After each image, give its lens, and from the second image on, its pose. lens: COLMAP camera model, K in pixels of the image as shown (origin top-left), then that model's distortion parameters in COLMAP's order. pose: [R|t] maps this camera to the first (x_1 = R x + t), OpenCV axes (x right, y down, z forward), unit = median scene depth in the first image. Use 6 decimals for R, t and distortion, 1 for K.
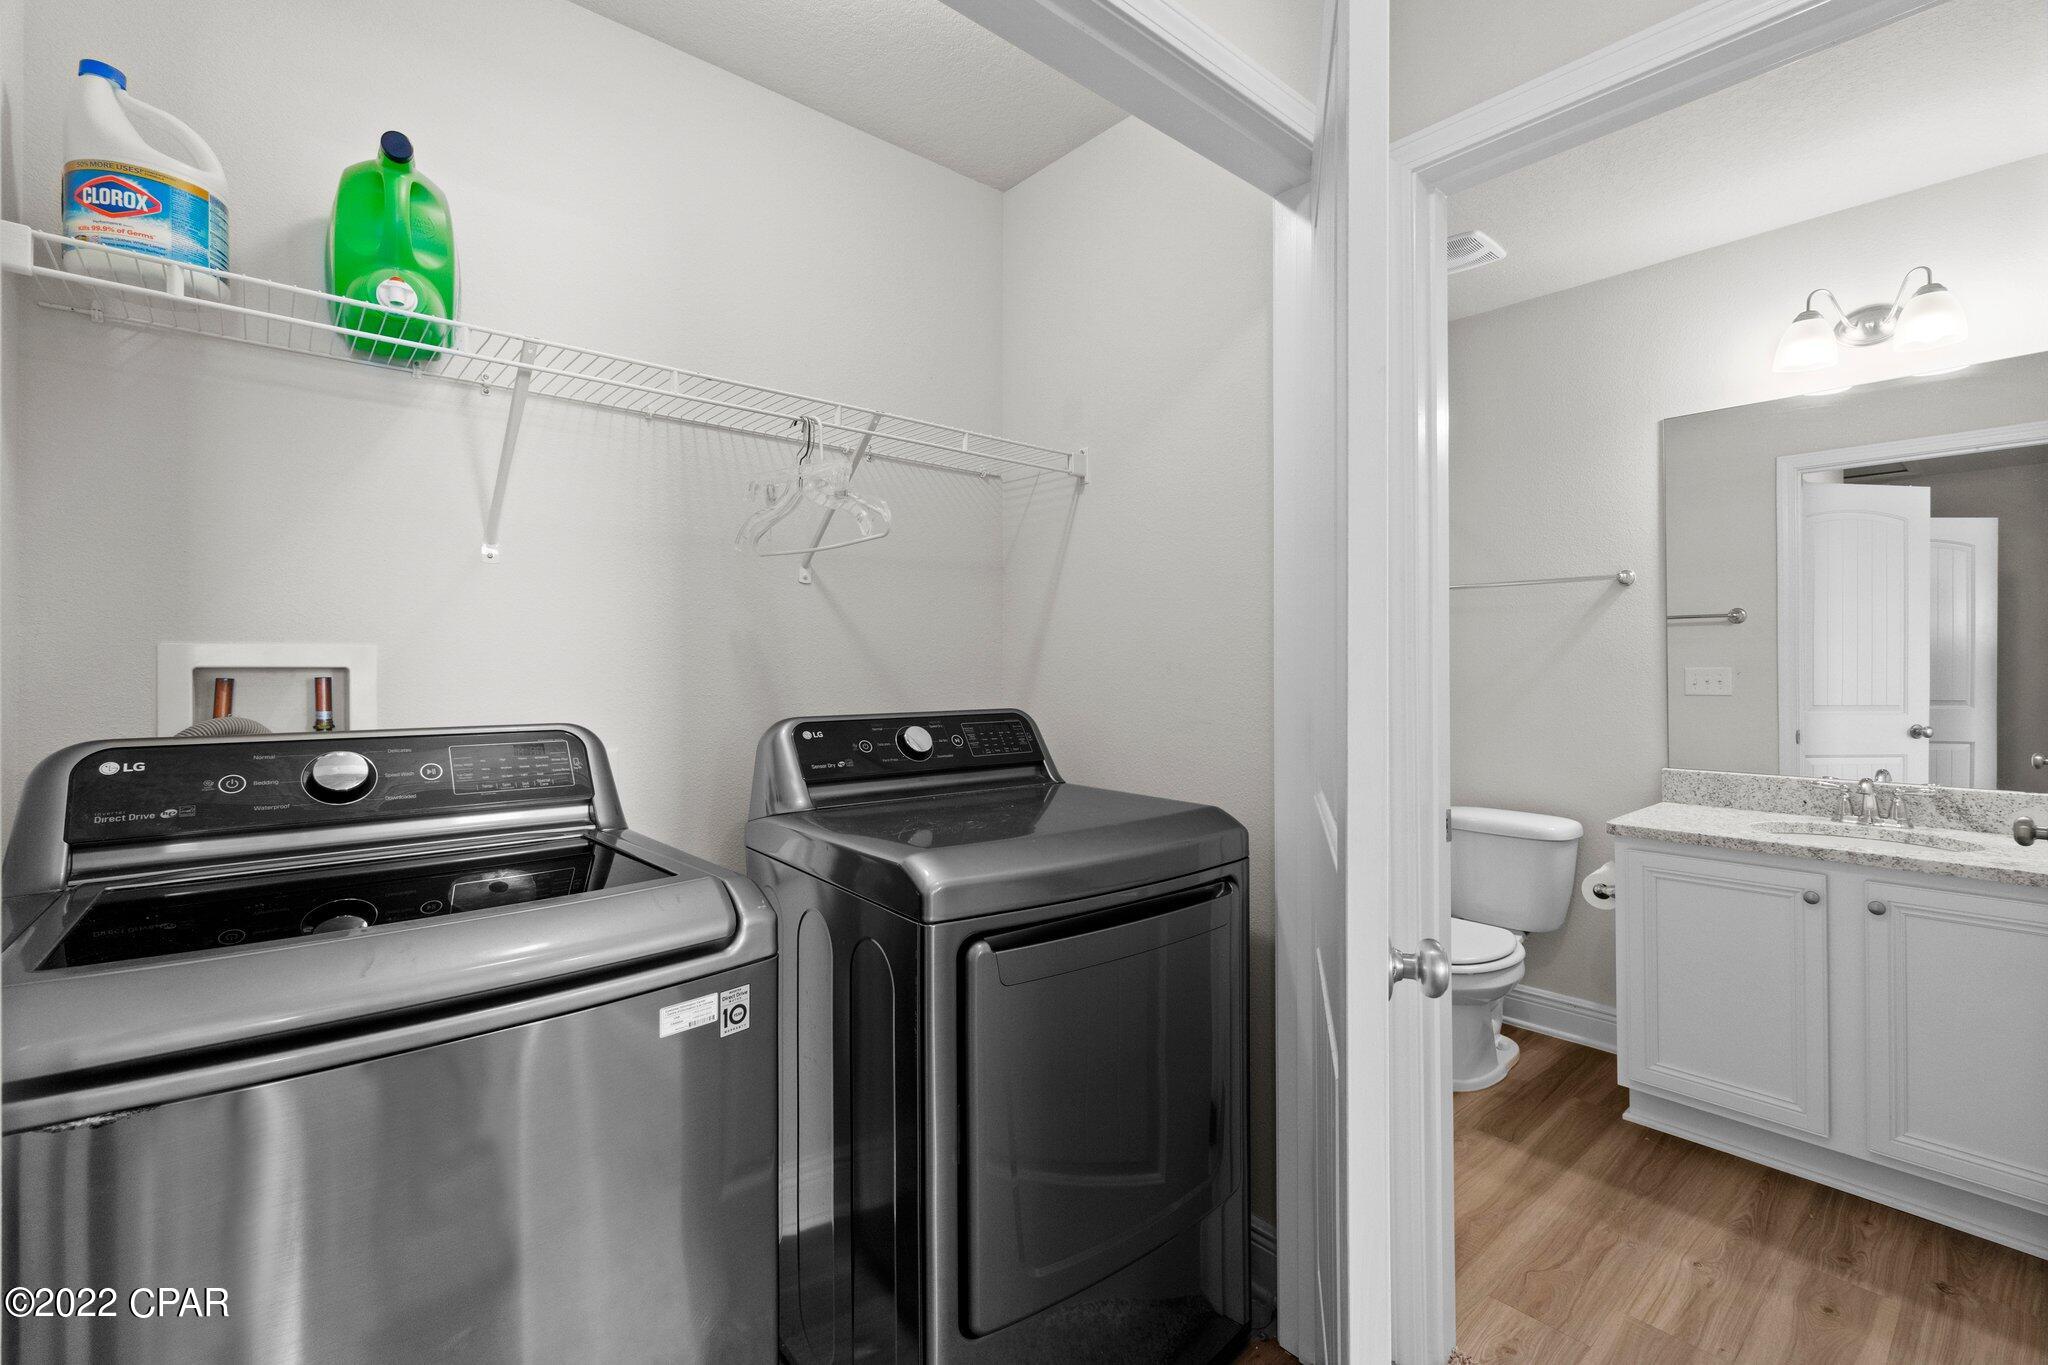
lens RADIAL K [[905.1, 0, 1027.0], [0, 905.1, 655.5], [0, 0, 1]] dist [0.001188, 0.000465]
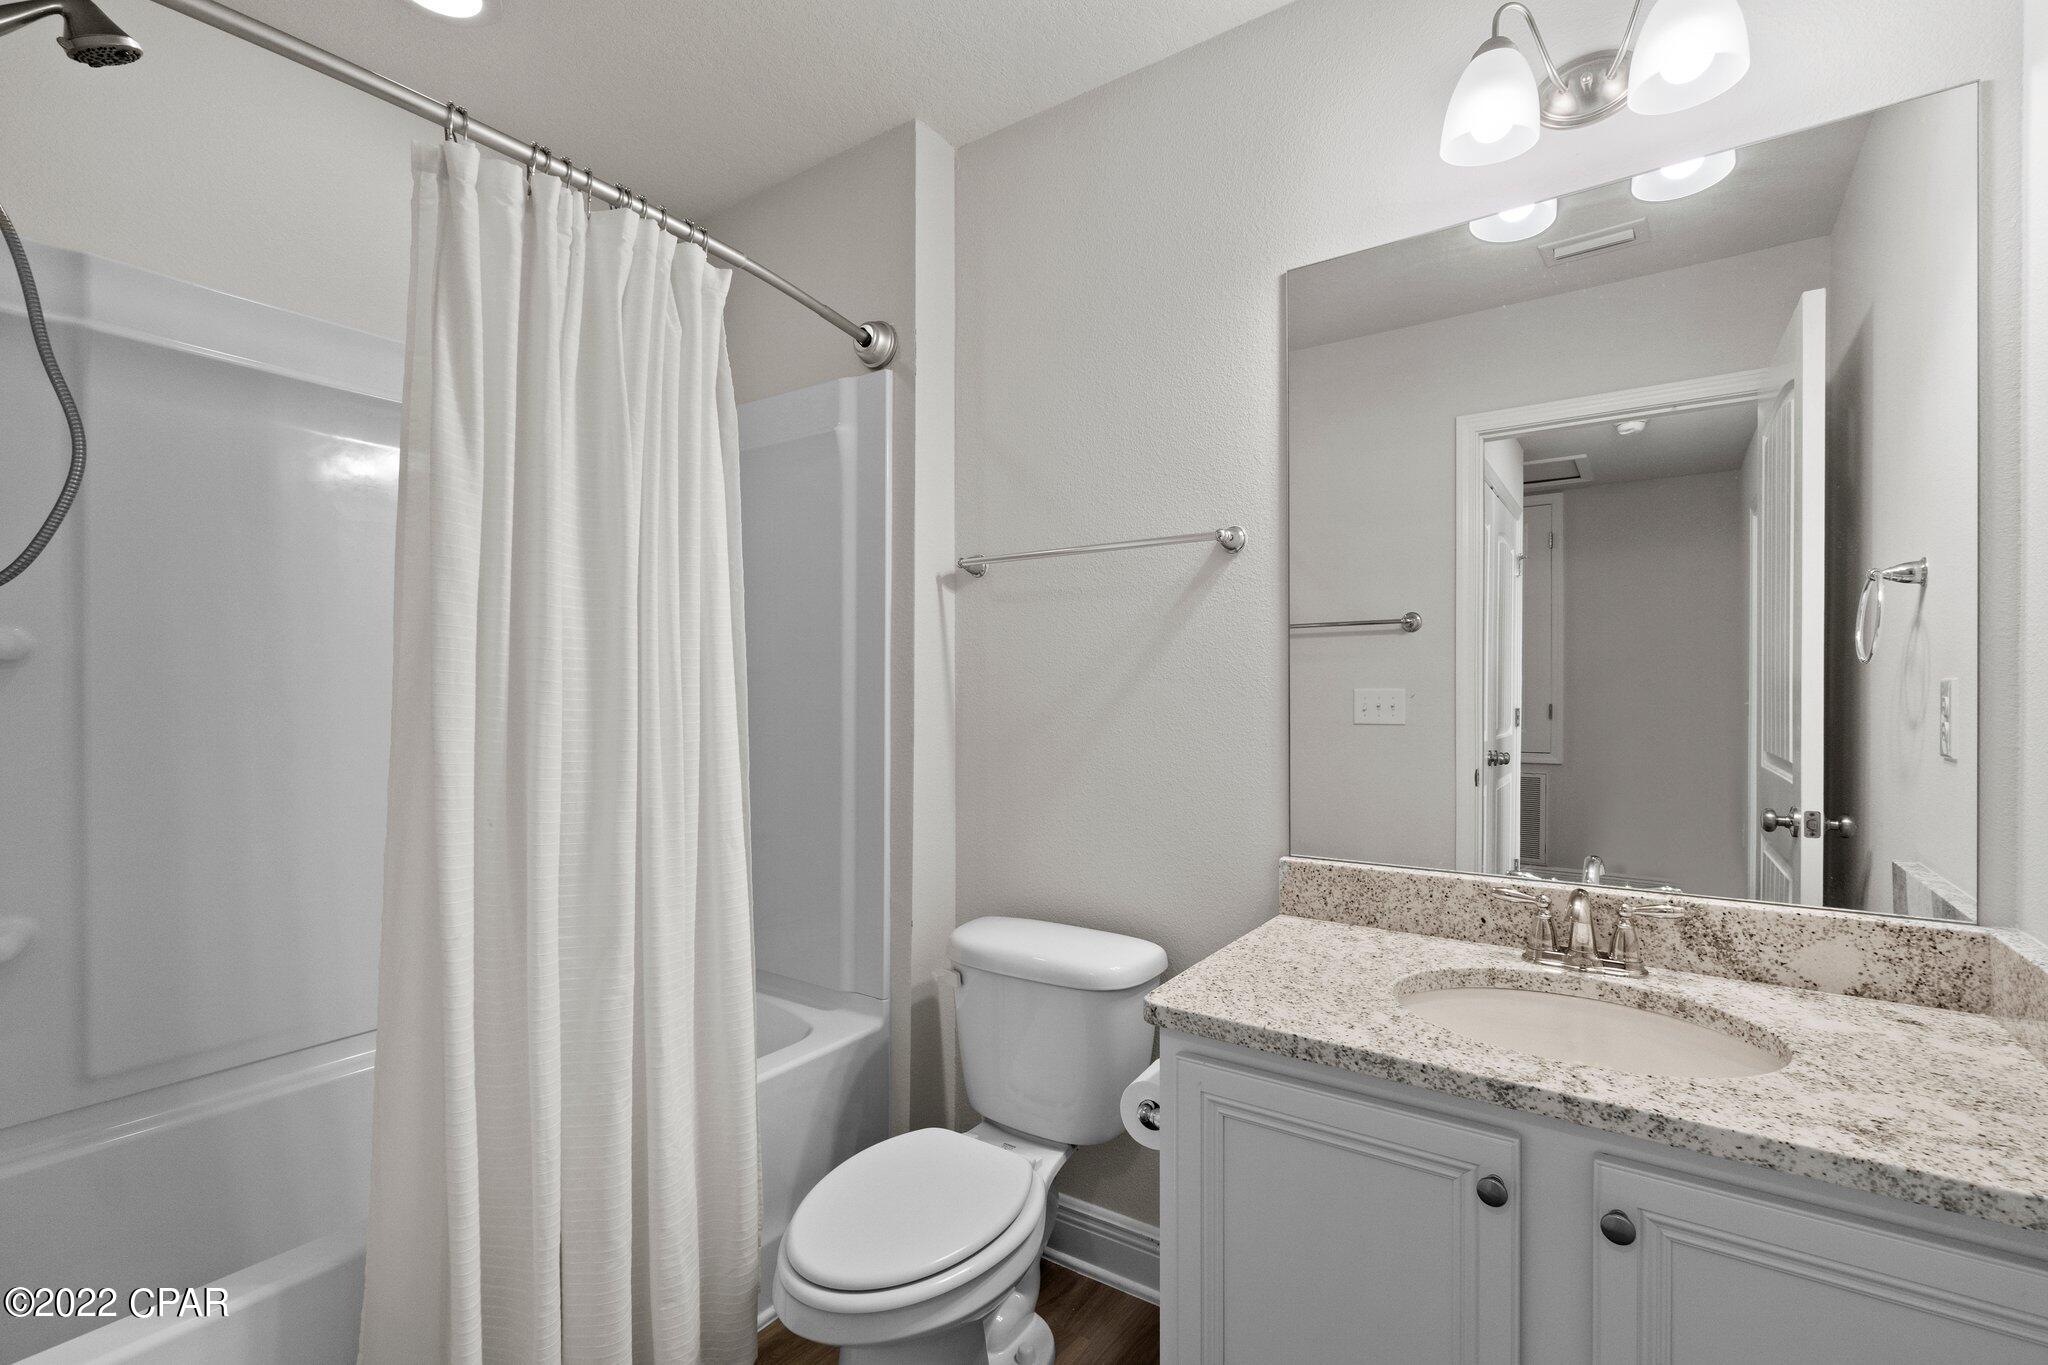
lens RADIAL K [[900.8, 0, 1028.7], [0, 900.8, 695.1], [0, 0, 1]] dist [-0.001488, 0.000361]
pose [[0.971326, -0.004923, 0.237701, 0.477873], [0.000879, 0.999853, 0.017112, 0.009157], [-0.237750, -0.016413, 0.971188, 0.556408]]
